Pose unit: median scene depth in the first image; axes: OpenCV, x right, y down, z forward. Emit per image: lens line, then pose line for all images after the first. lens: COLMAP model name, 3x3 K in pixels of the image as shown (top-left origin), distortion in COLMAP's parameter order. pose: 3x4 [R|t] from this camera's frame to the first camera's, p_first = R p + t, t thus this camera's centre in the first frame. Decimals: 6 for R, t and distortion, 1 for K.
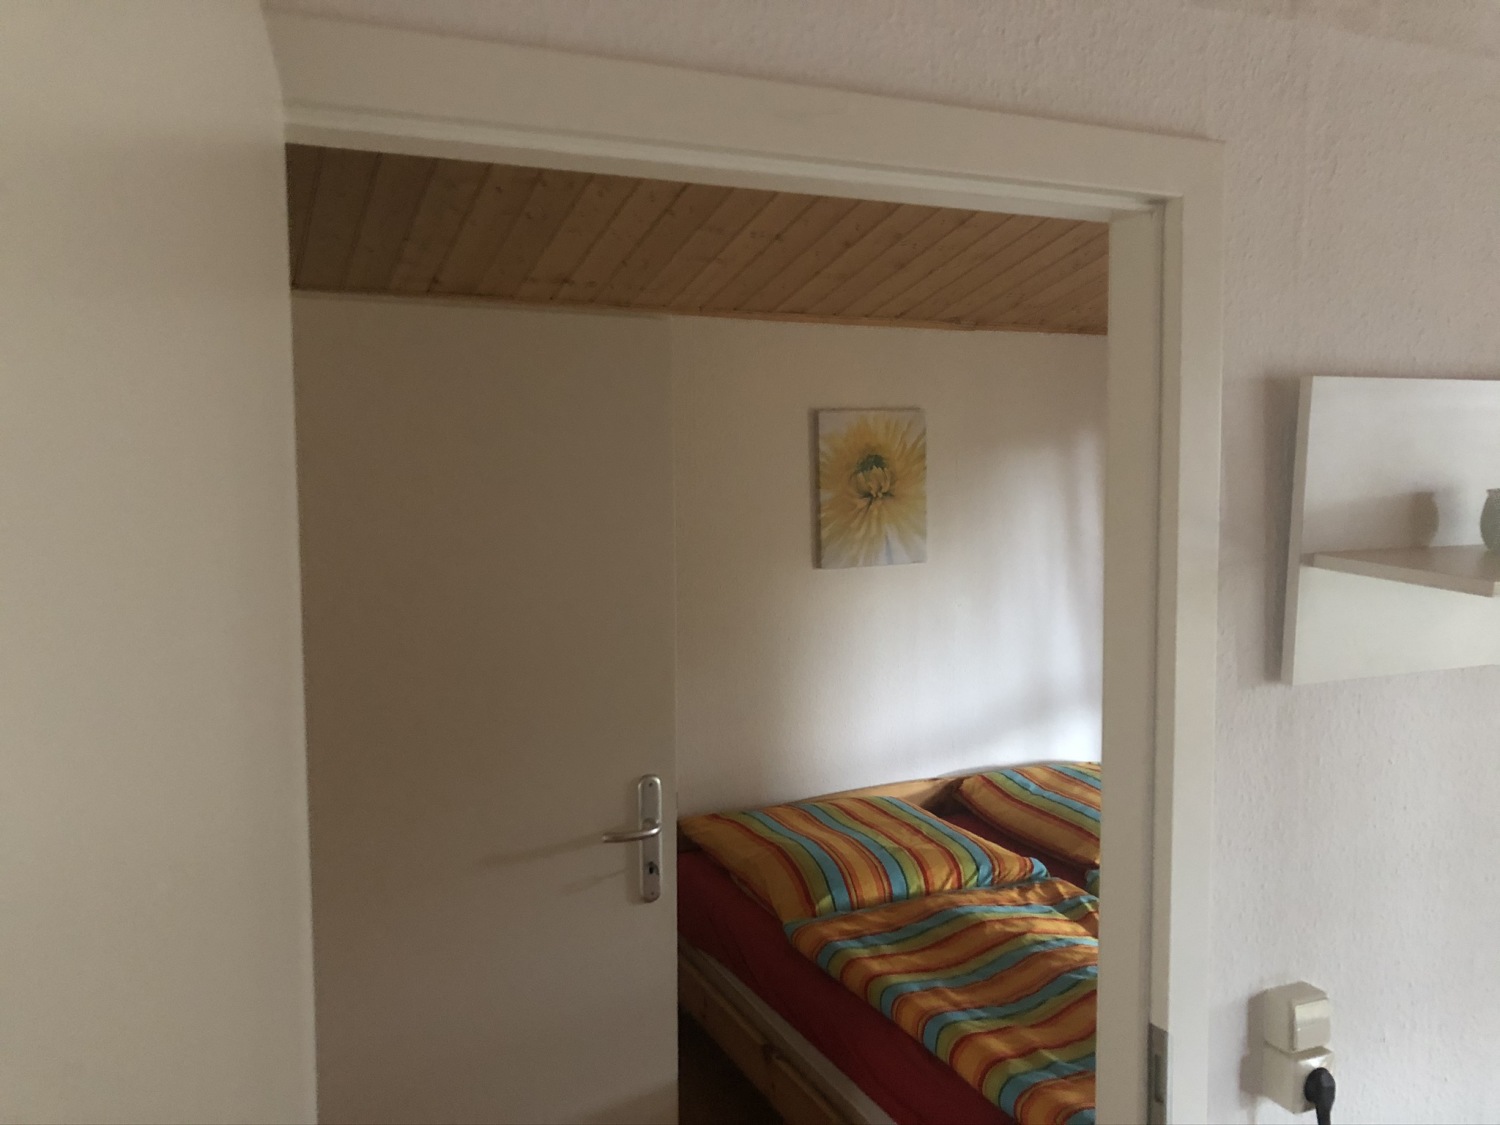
lens RADIAL K [[1229.7, 0, 753.4], [0, 1229.7, 557.8], [0, 0, 1]] dist [0.043241, -0.046755]
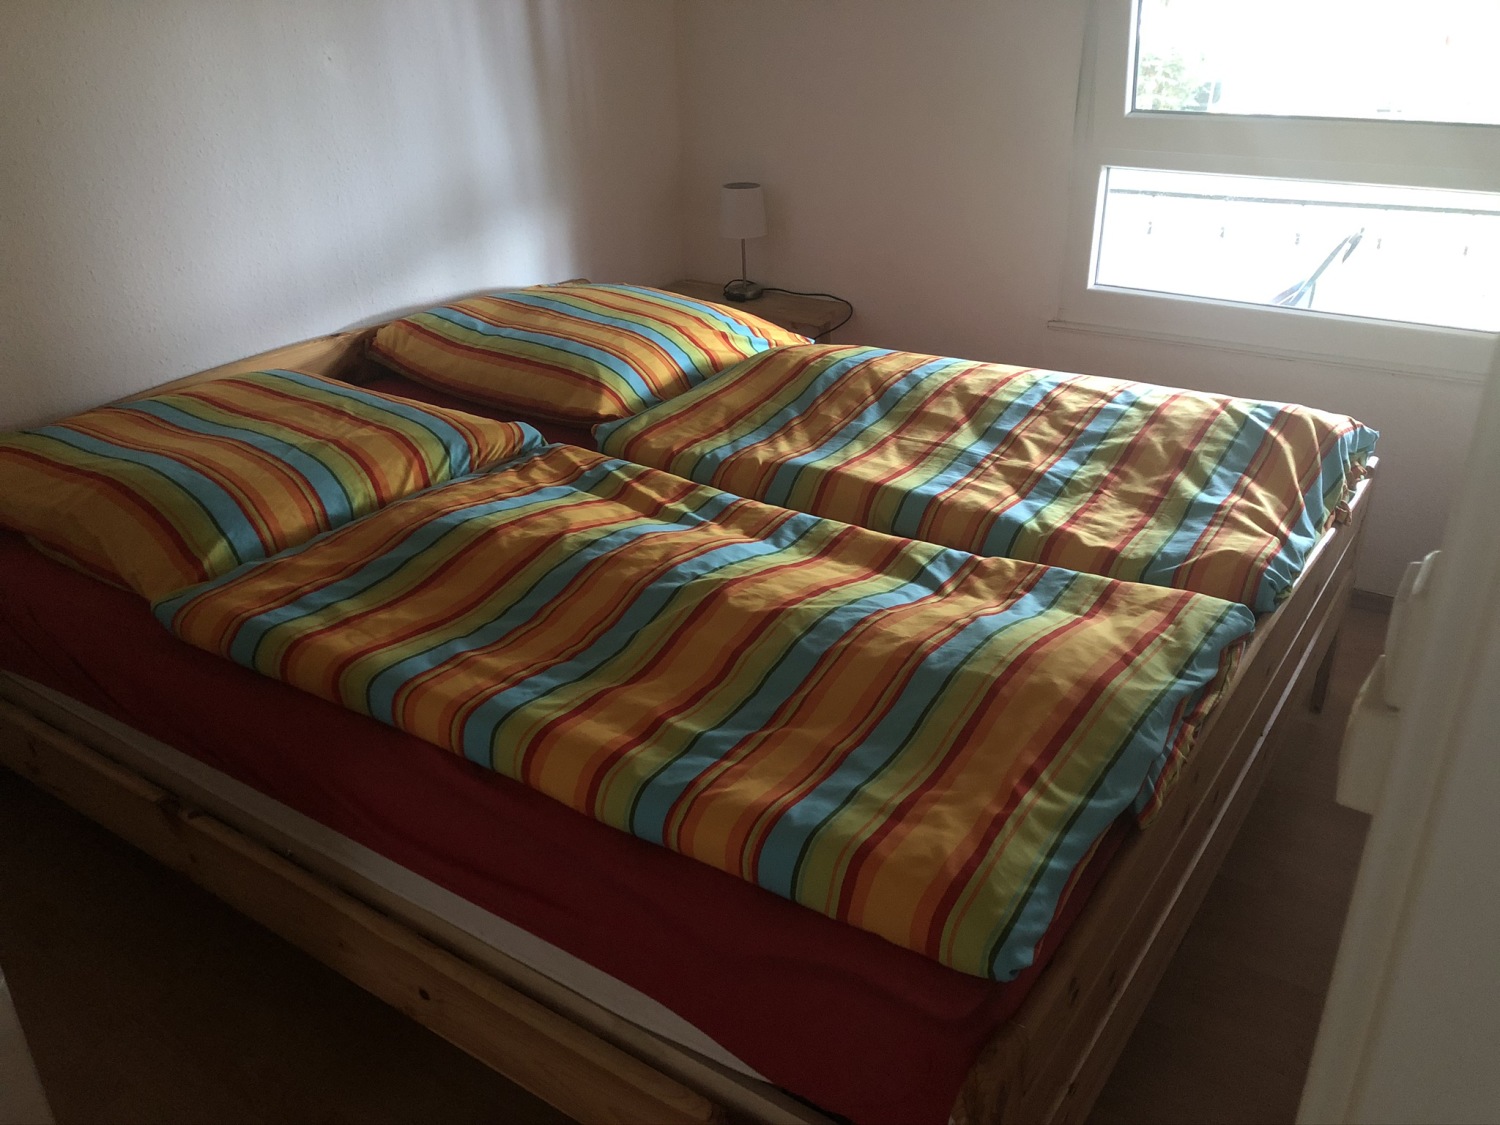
lens RADIAL K [[1229.7, 0, 756.8], [0, 1229.7, 552.9], [0, 0, 1]] dist [0.043241, -0.046755]
pose [[0.856996, -0.220485, 0.465773, 0.002400], [0.047960, 0.934048, 0.353912, 0.078285], [-0.513087, -0.280963, 0.811050, 0.373125]]
